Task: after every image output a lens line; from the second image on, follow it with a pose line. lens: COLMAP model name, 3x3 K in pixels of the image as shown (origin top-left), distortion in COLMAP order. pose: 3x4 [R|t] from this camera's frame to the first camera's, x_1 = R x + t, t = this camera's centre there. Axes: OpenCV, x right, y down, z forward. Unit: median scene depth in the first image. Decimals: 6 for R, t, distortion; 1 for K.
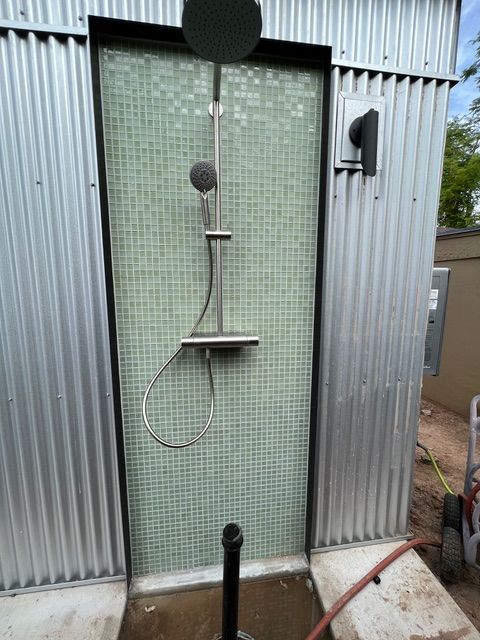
lens RADIAL K [[256.0, 0, 239.2], [0, 256.0, 321.7], [0, 0, 1]] dist [-0.003124, -0.000337]
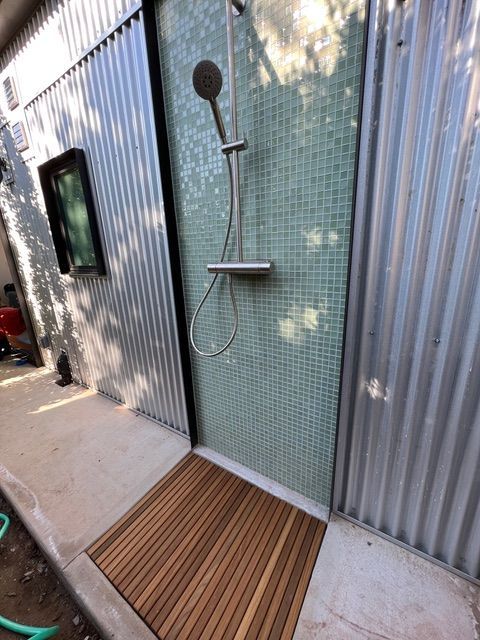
lens RADIAL K [[256.0, 0, 239.4], [0, 256.0, 318.5], [0, 0, 1]] dist [-0.003124, -0.000337]
pose [[0.757963, 0.146320, -0.635674, 0.555499], [-0.043750, 0.983726, 0.174268, 0.088124], [0.650828, -0.104278, 0.752030, 0.181415]]
